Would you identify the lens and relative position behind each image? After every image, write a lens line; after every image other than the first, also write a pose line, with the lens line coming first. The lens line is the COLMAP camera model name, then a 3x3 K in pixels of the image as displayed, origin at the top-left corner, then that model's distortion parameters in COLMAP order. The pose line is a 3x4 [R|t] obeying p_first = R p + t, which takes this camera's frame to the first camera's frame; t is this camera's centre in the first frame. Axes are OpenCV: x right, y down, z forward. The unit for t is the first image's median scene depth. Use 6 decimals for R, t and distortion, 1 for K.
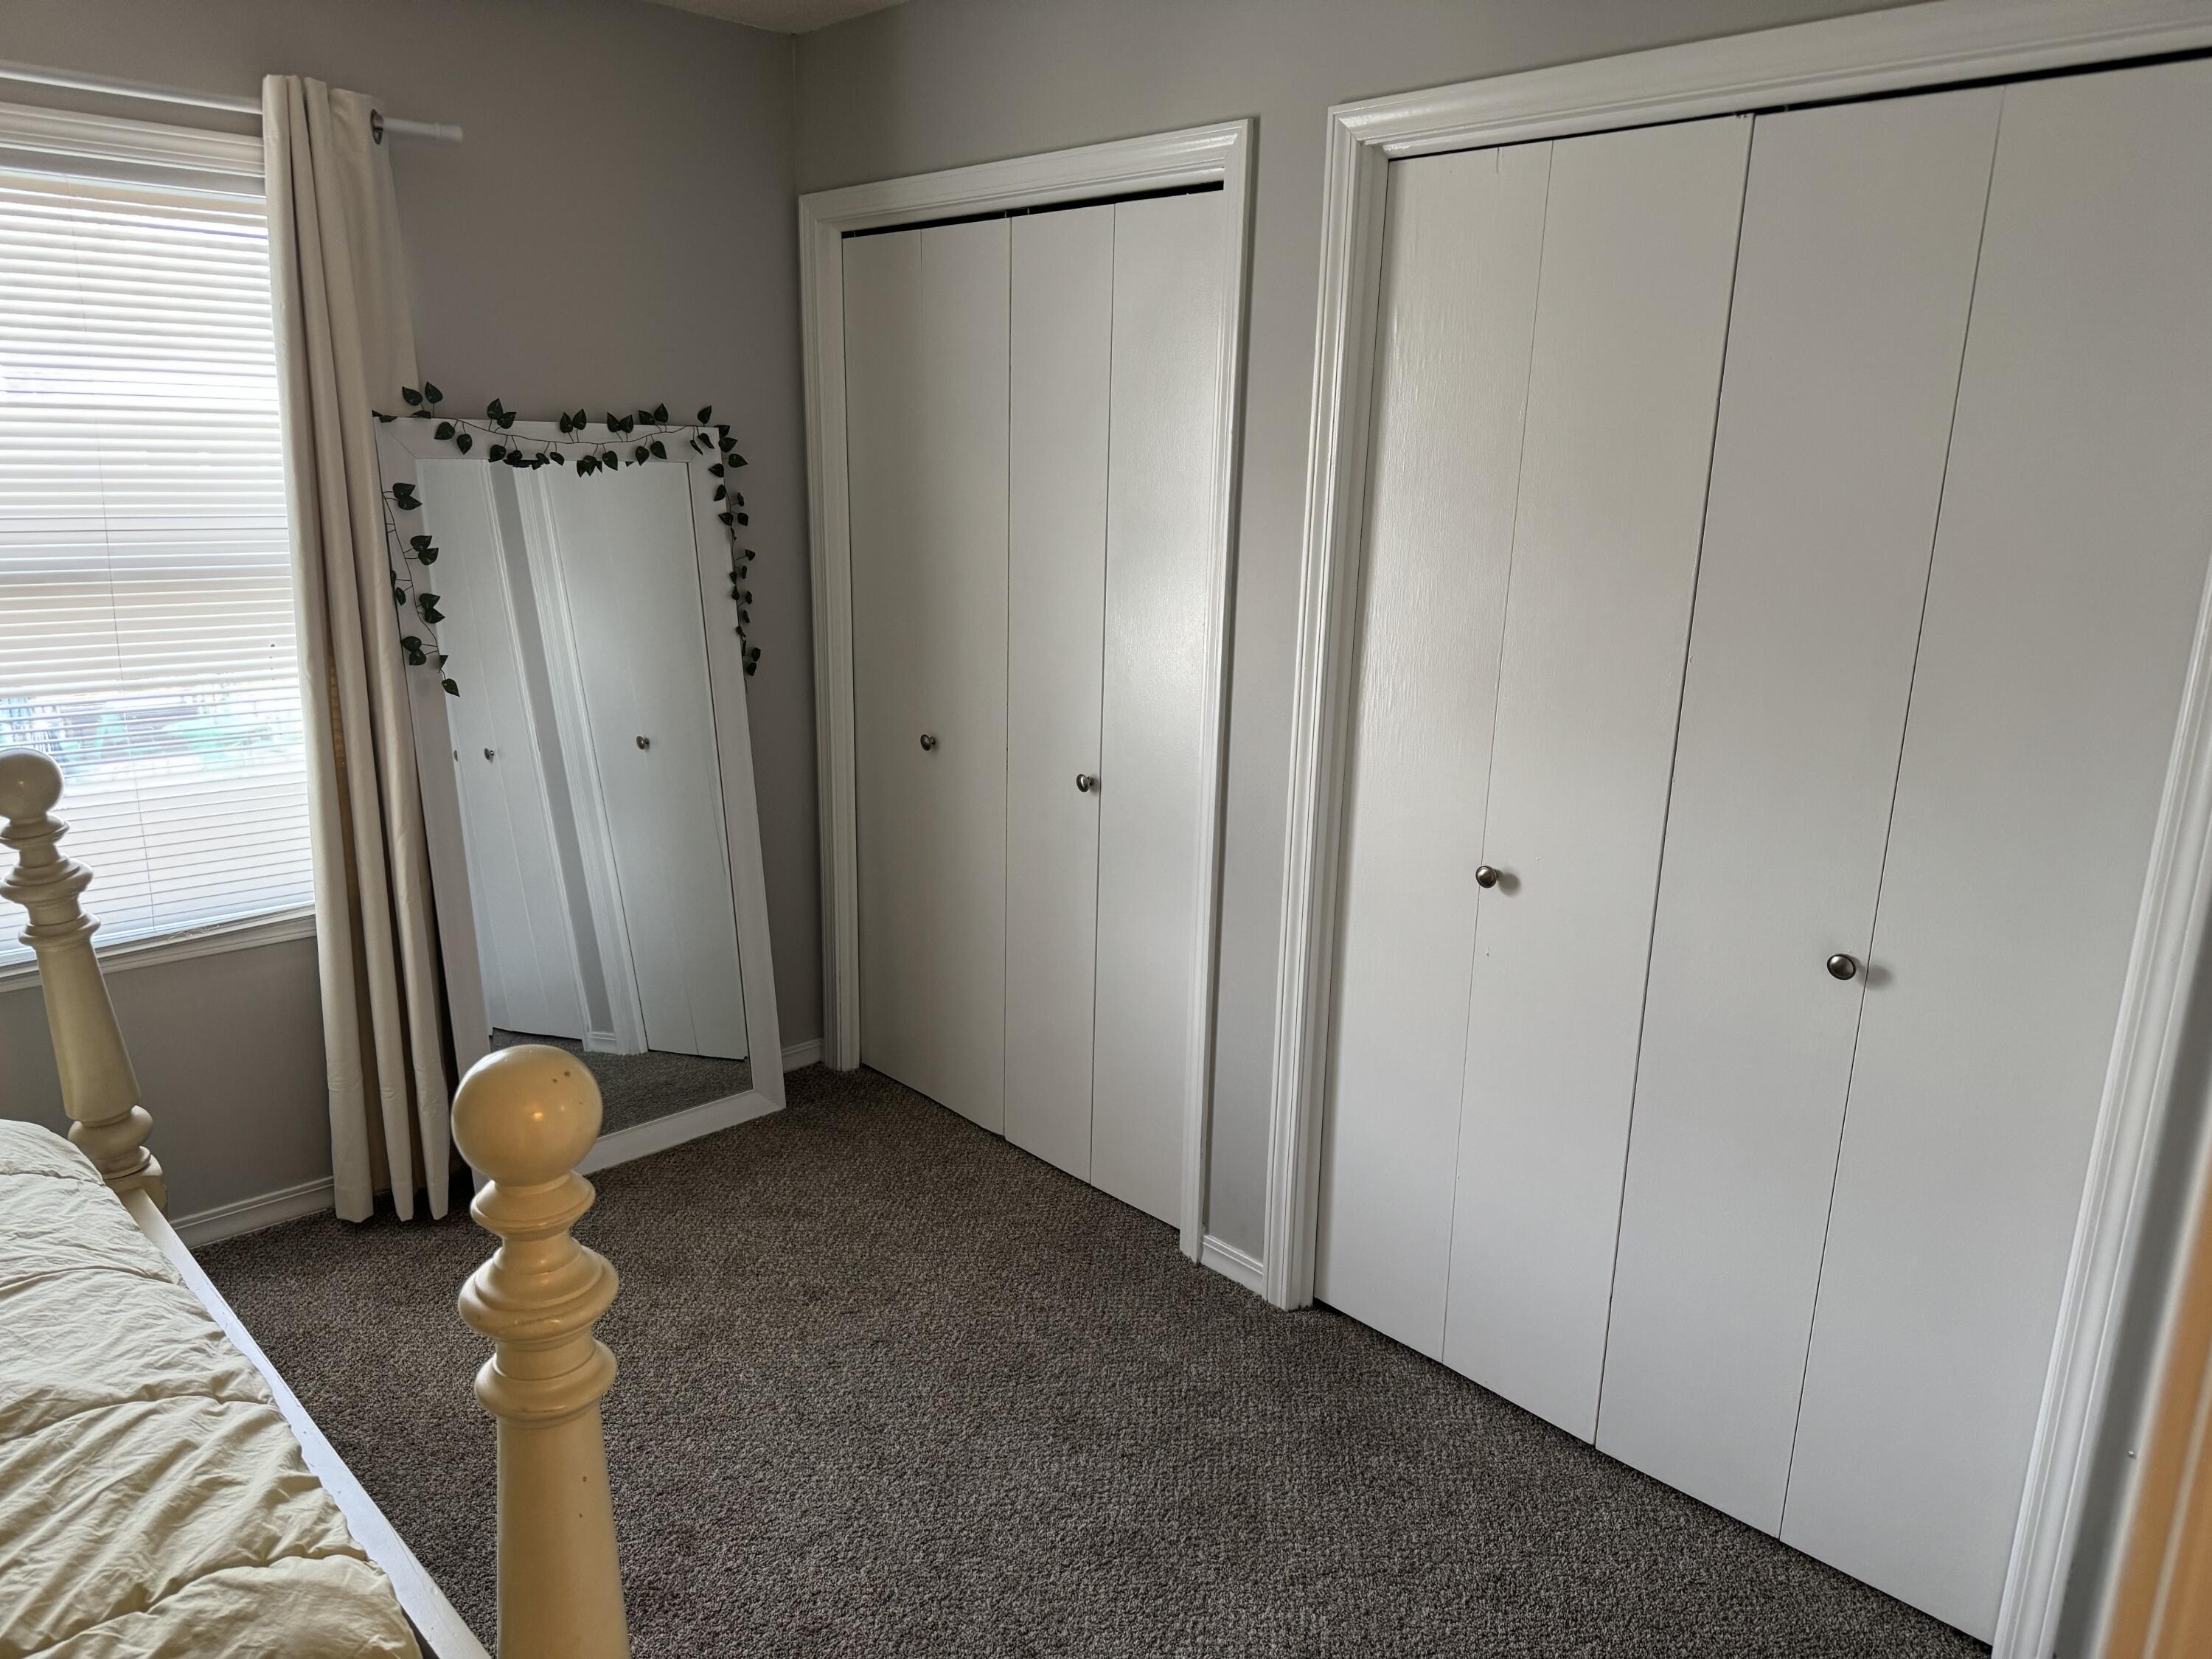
lens RADIAL K [[1566.9, 0, 1100.0], [0, 1566.9, 828.5], [0, 0, 1]] dist [0.087848, -0.051356]
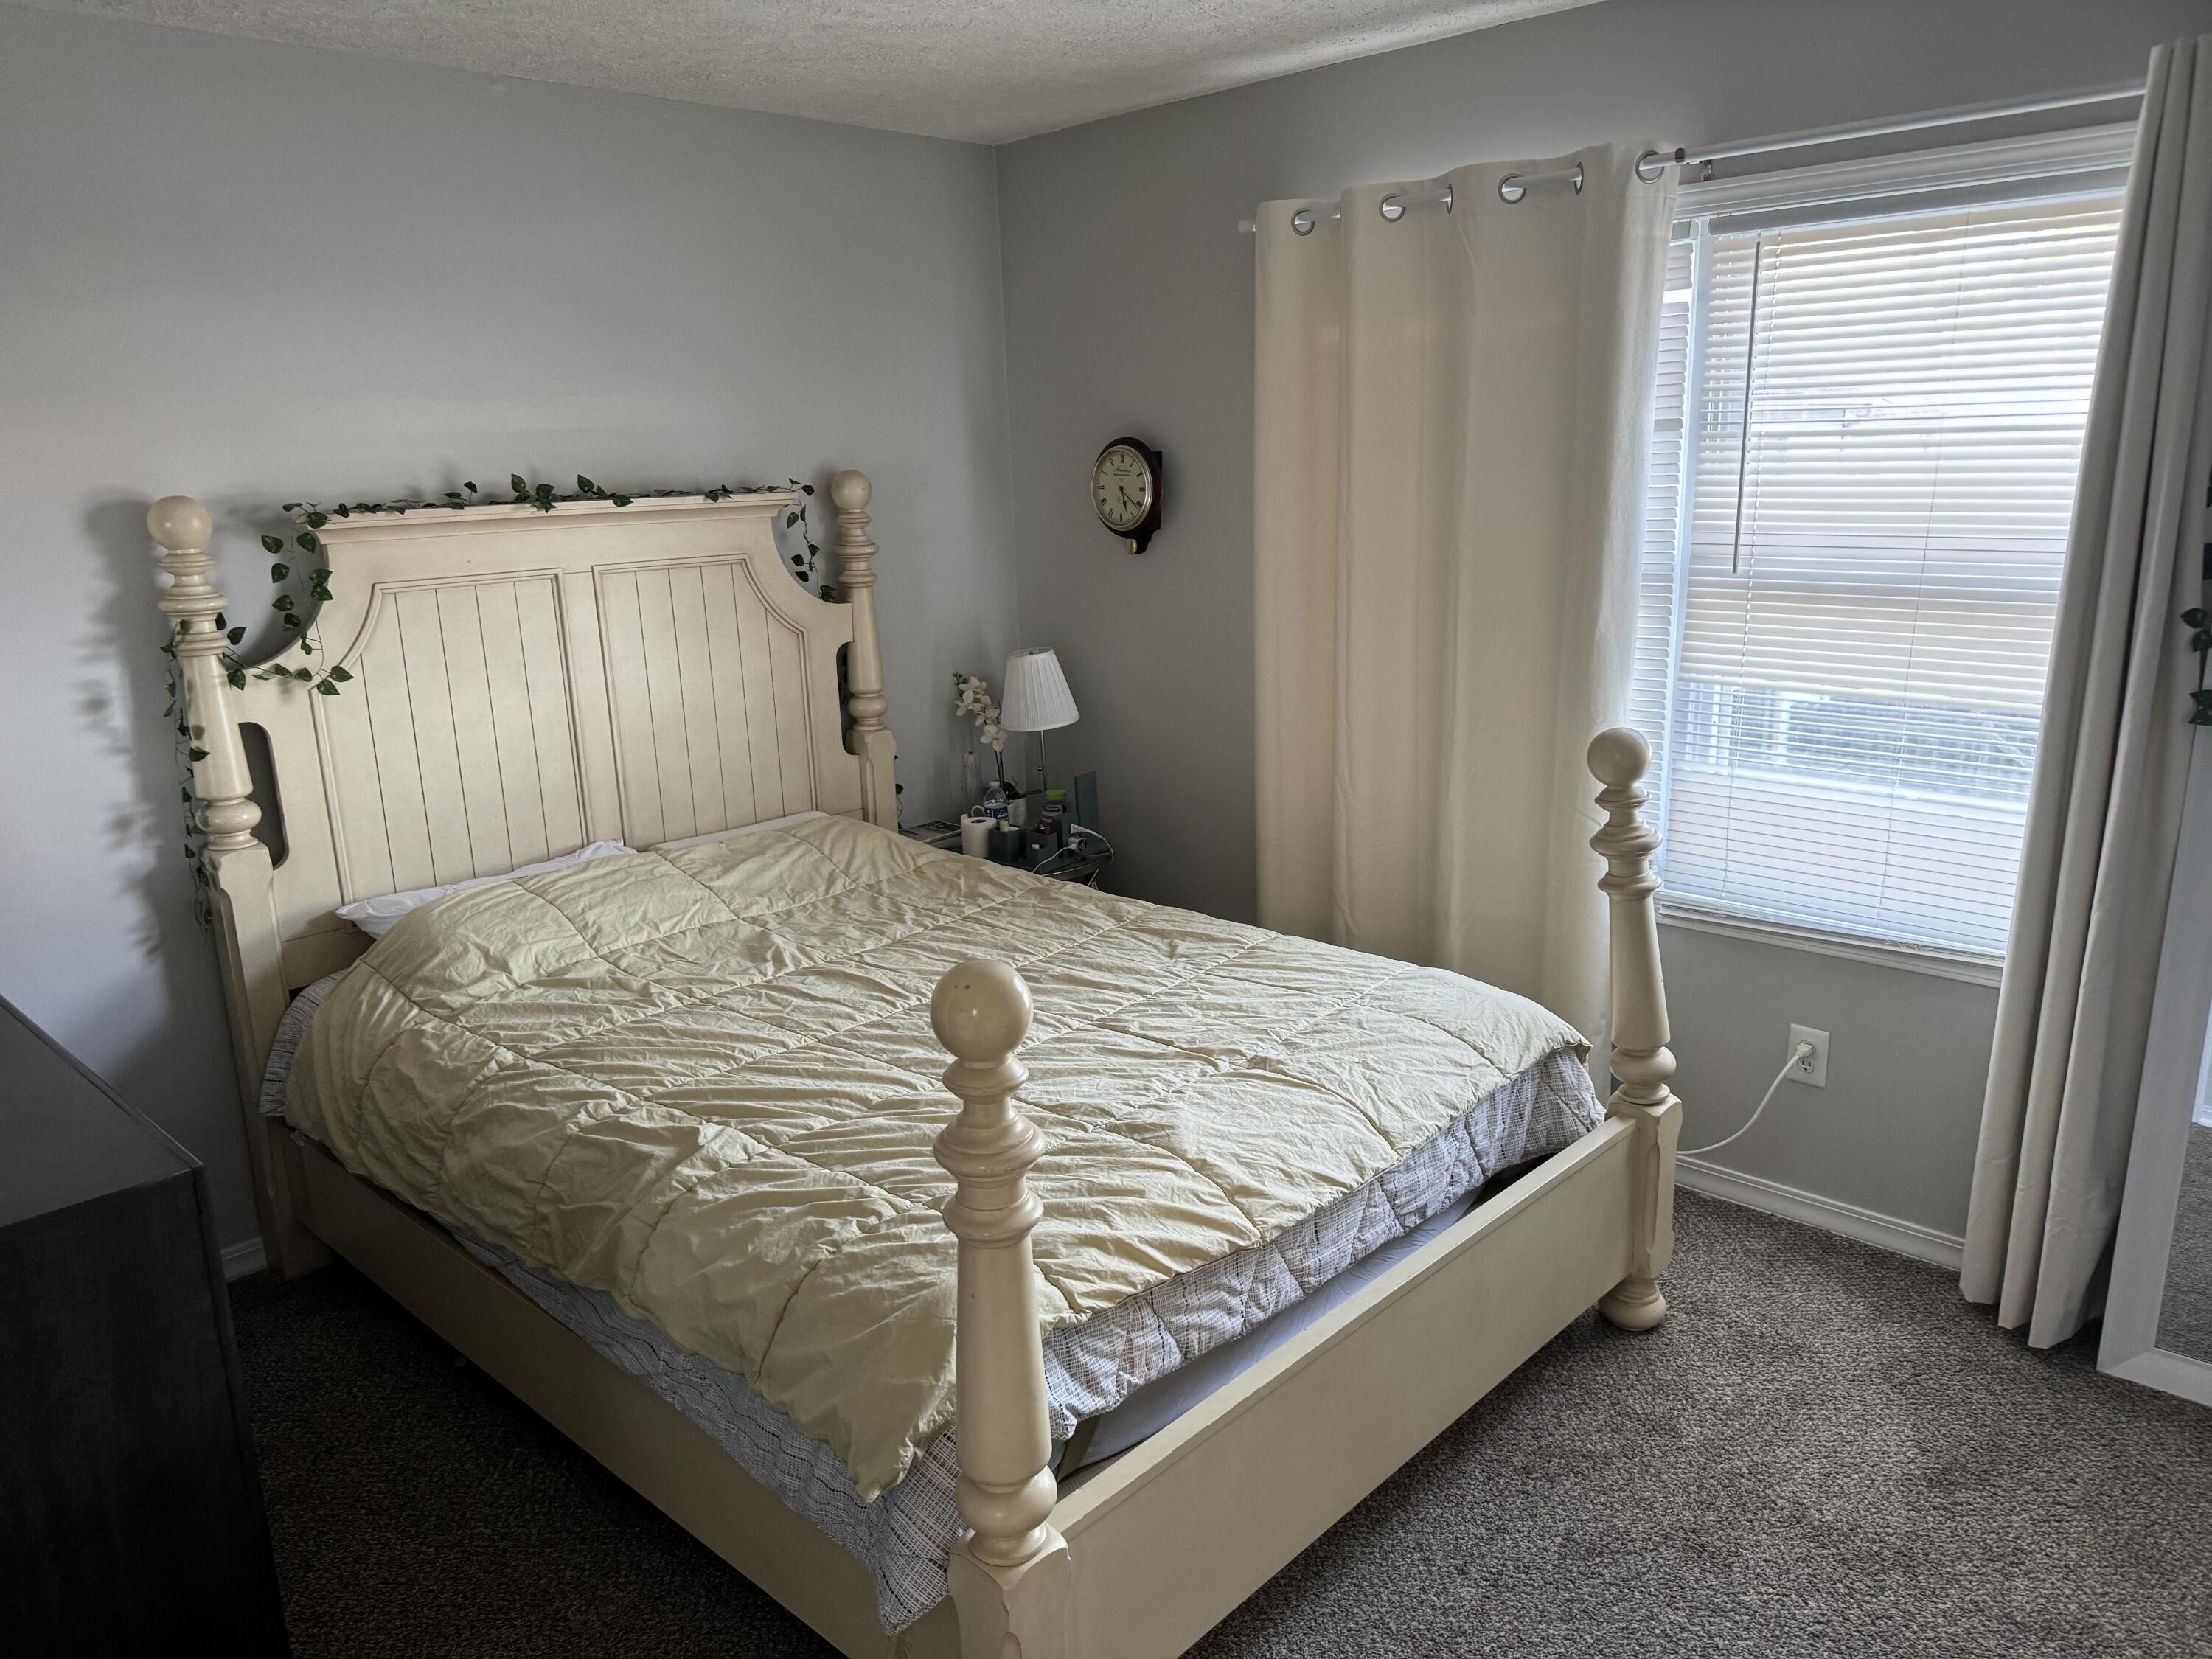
lens RADIAL K [[1566.9, 0, 1097.2], [0, 1566.9, 828.0], [0, 0, 1]] dist [0.087848, -0.051356]
pose [[0.073957, 0.220228, -0.972641, 0.463339], [-0.210884, 0.956710, 0.200586, -0.129443], [0.974709, 0.190279, 0.117198, 0.473985]]
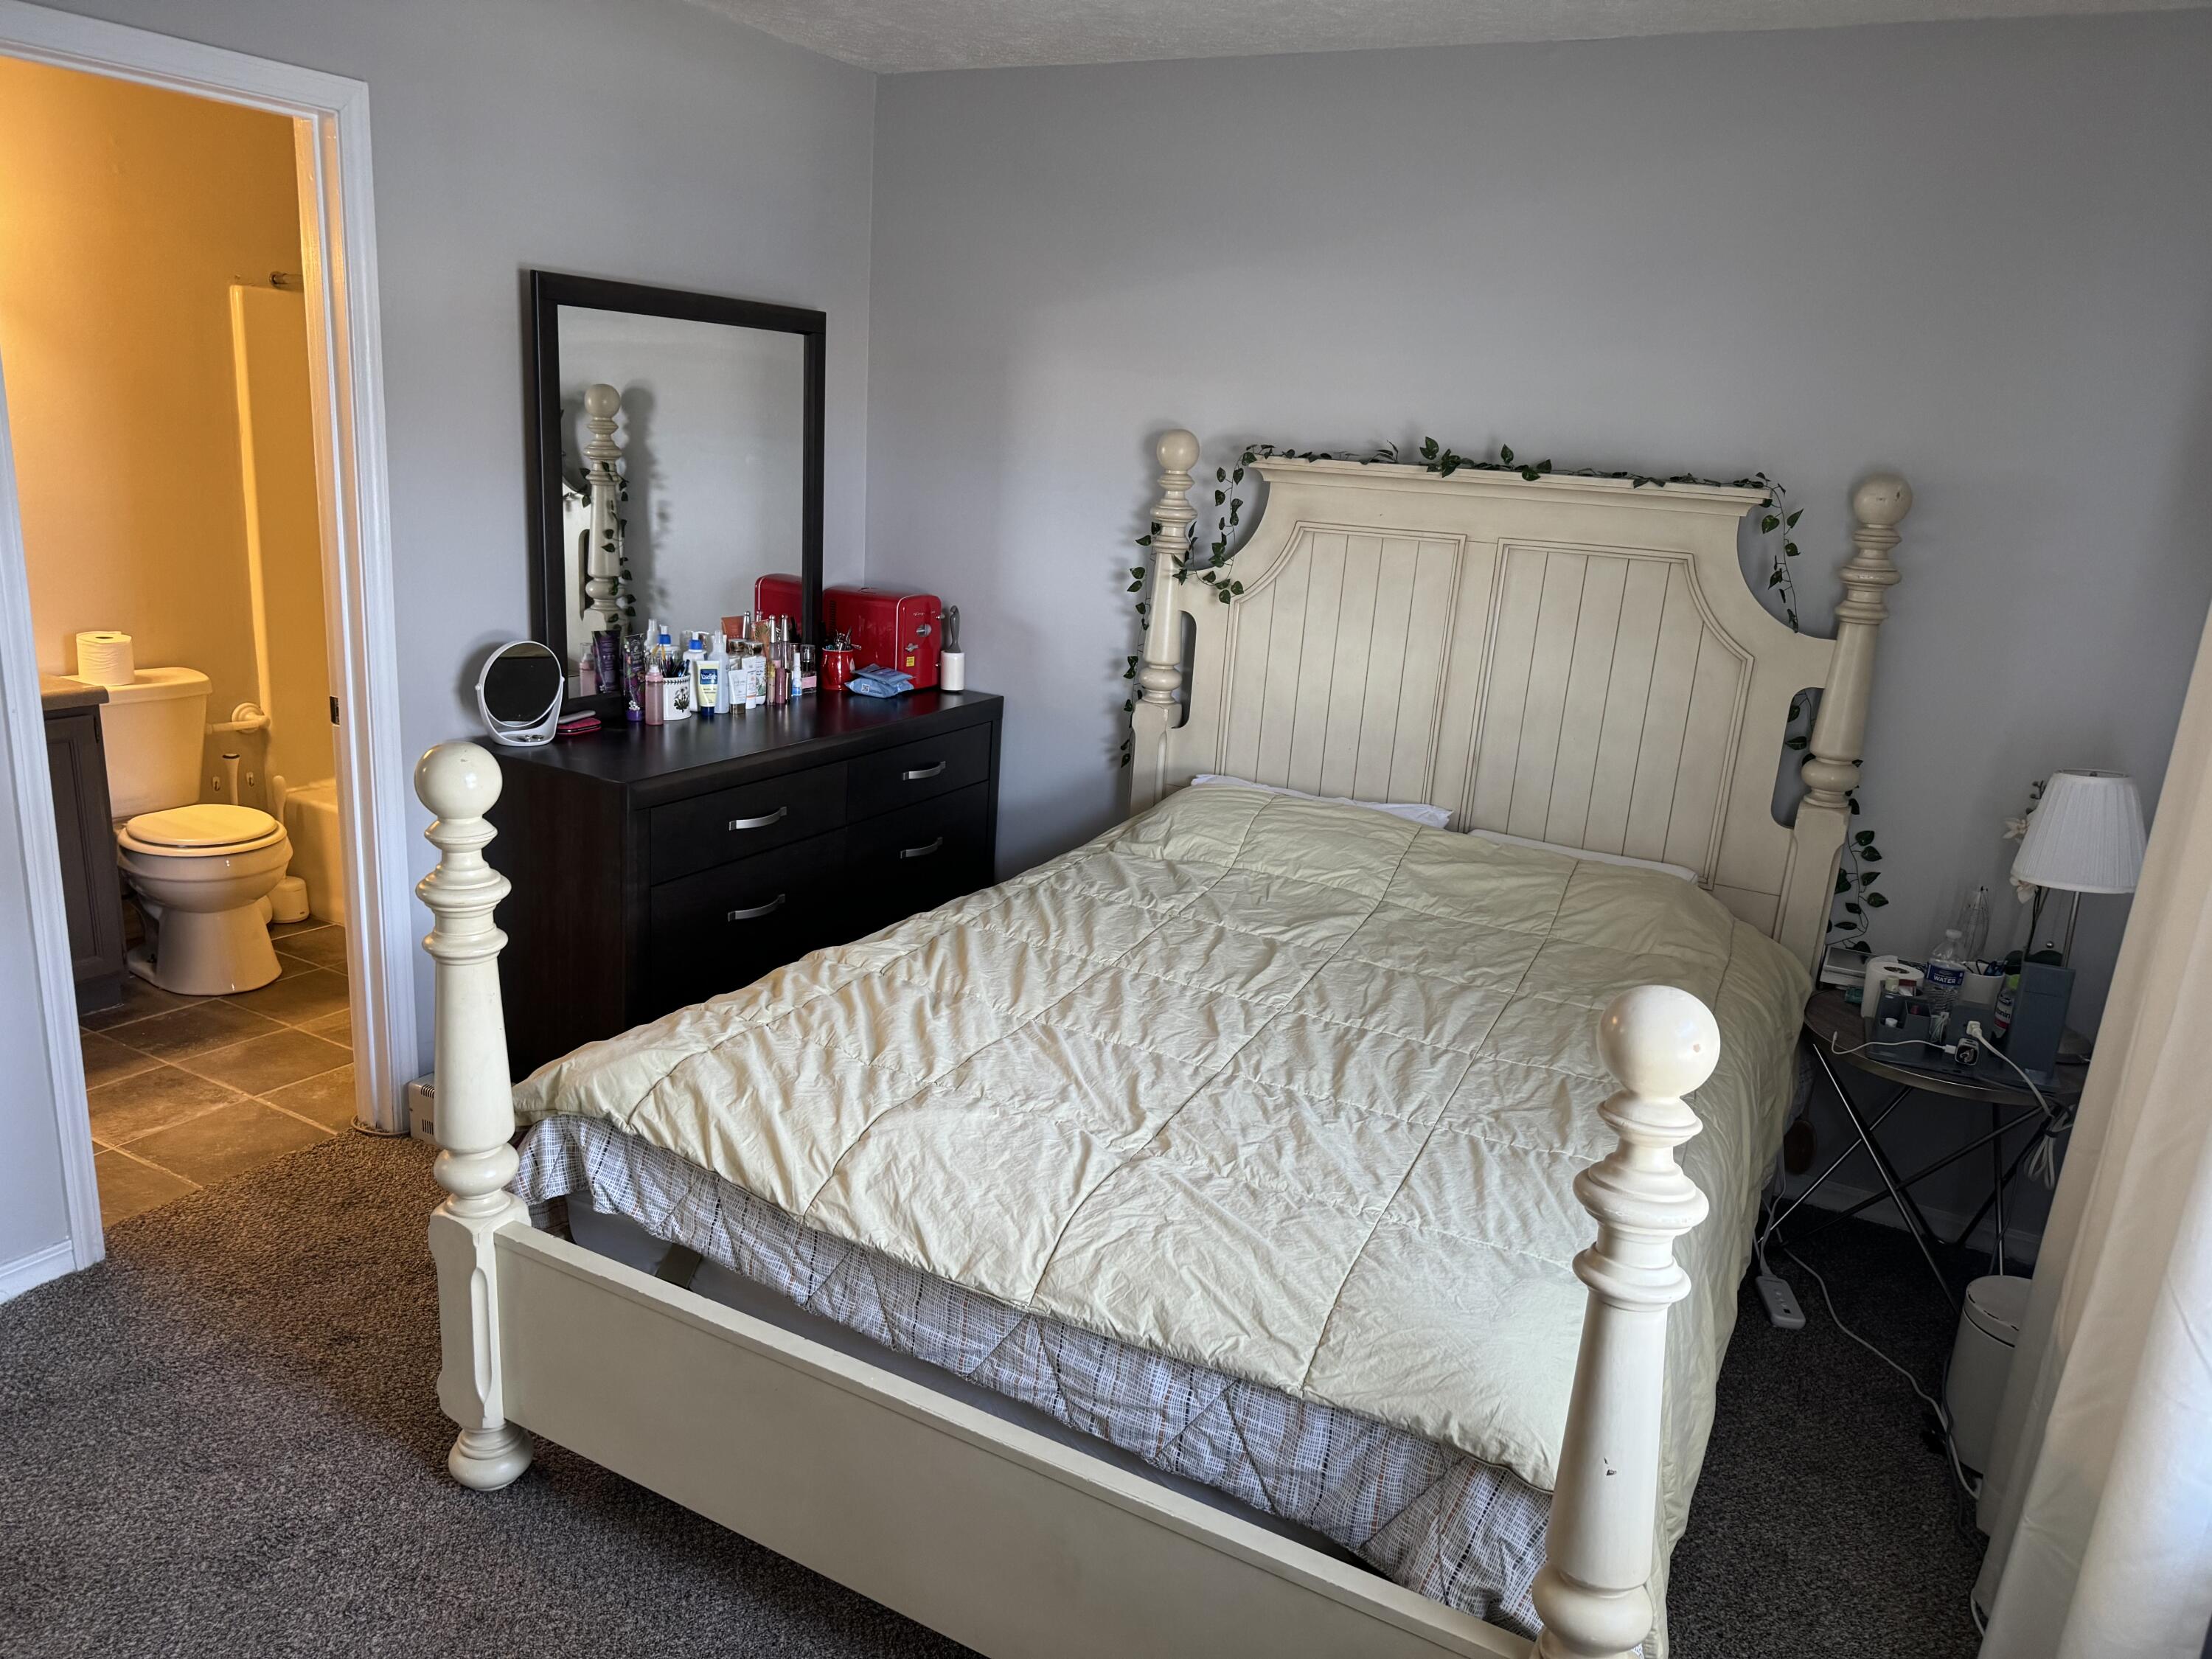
lens RADIAL K [[1566.9, 0, 1085.4], [0, 1566.9, 838.6], [0, 0, 1]] dist [0.087848, -0.051356]
pose [[-0.945381, 0.008074, -0.325867, -0.236682], [-0.153846, 0.870293, 0.467890, -0.354046], [0.287377, 0.492468, -0.821517, 1.384292]]
